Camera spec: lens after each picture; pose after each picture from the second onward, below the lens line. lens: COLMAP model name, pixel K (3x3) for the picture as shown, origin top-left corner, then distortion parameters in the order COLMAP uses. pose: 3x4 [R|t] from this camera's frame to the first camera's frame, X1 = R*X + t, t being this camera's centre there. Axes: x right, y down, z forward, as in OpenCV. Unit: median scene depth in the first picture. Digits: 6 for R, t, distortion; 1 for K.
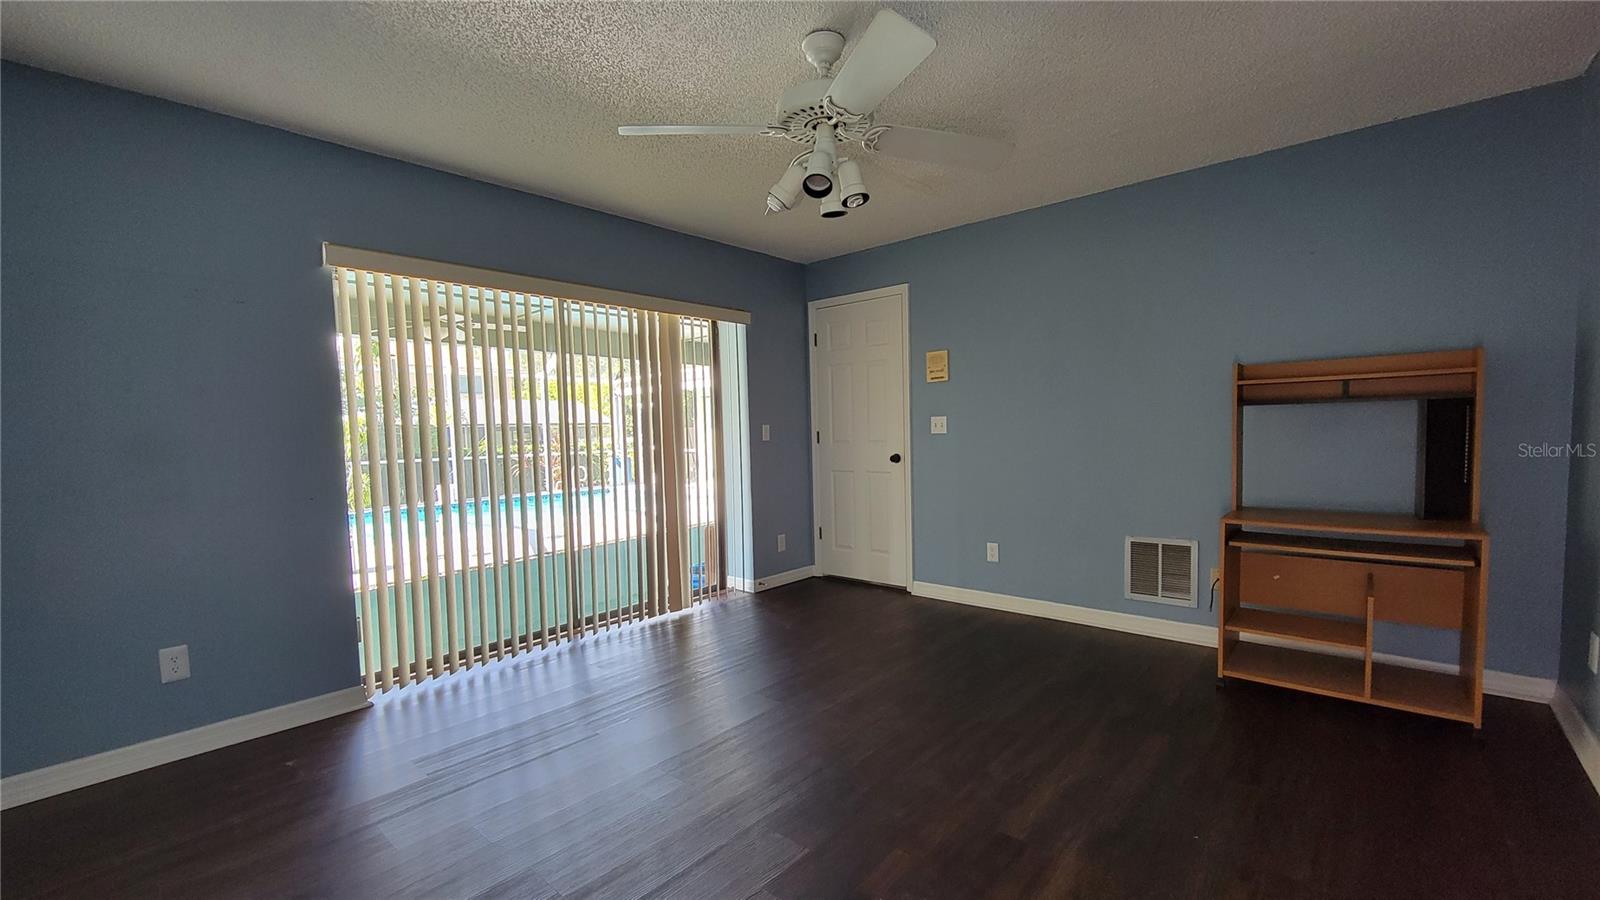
lens RADIAL K [[653.2, 0, 801.5], [0, 653.2, 472.8], [0, 0, 1]] dist [-0.003429, 0.000479]
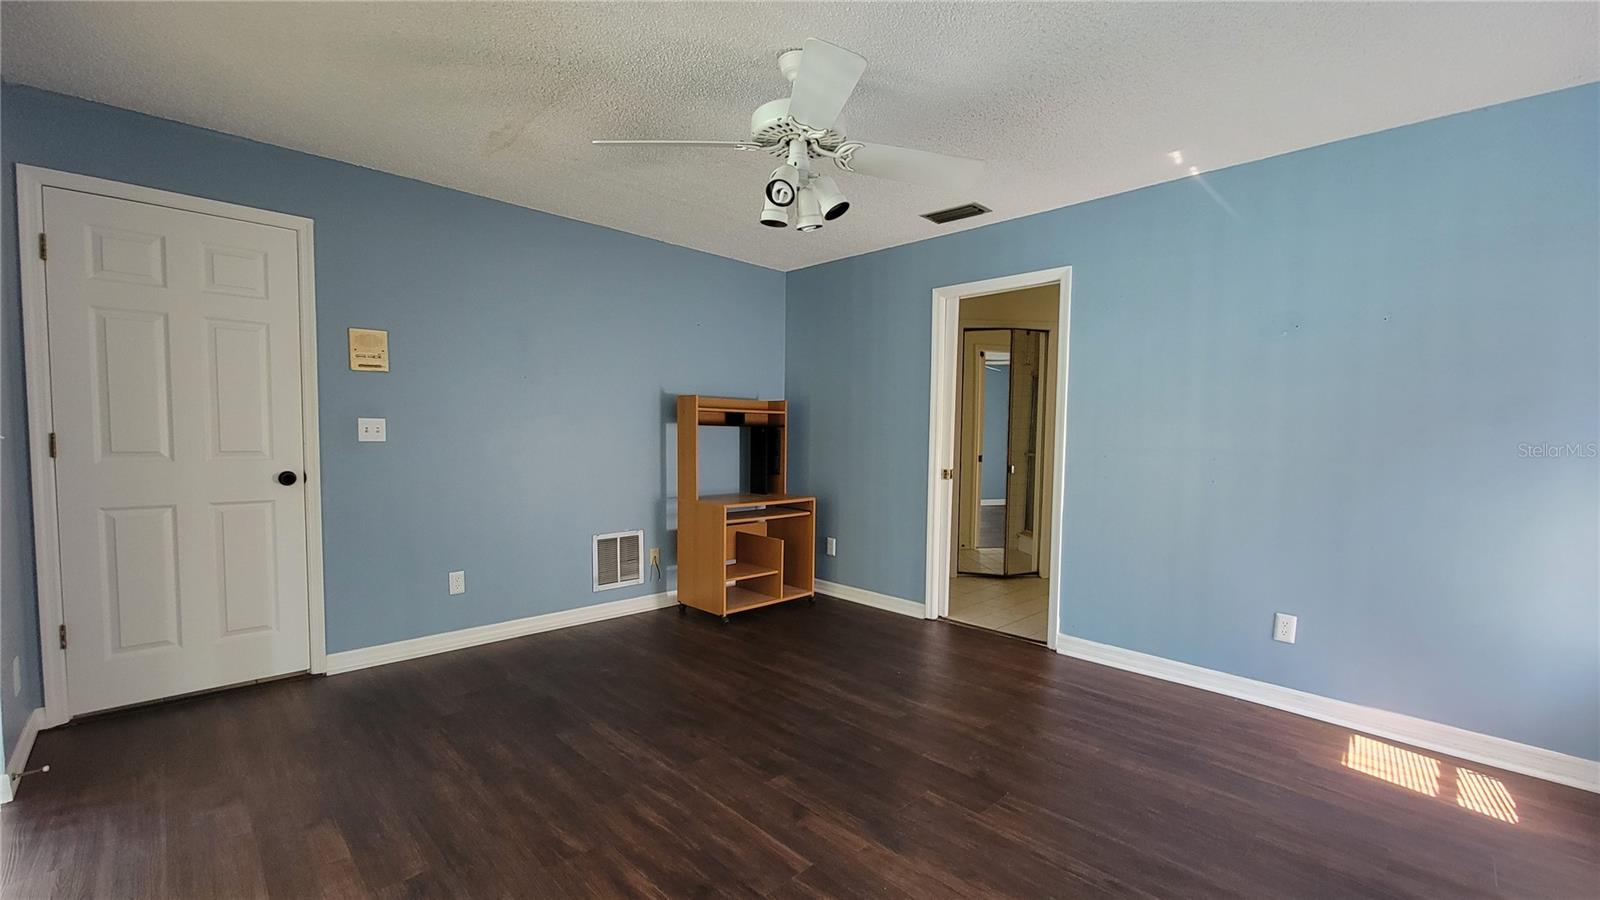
lens RADIAL K [[653.2, 0, 801.5], [0, 653.2, 472.8], [0, 0, 1]] dist [-0.003429, 0.000479]
pose [[0.075649, -0.036638, 0.996461, -0.496002], [0.047361, 0.998329, 0.033111, -0.026491], [-0.996009, 0.044689, 0.077258, 0.467132]]
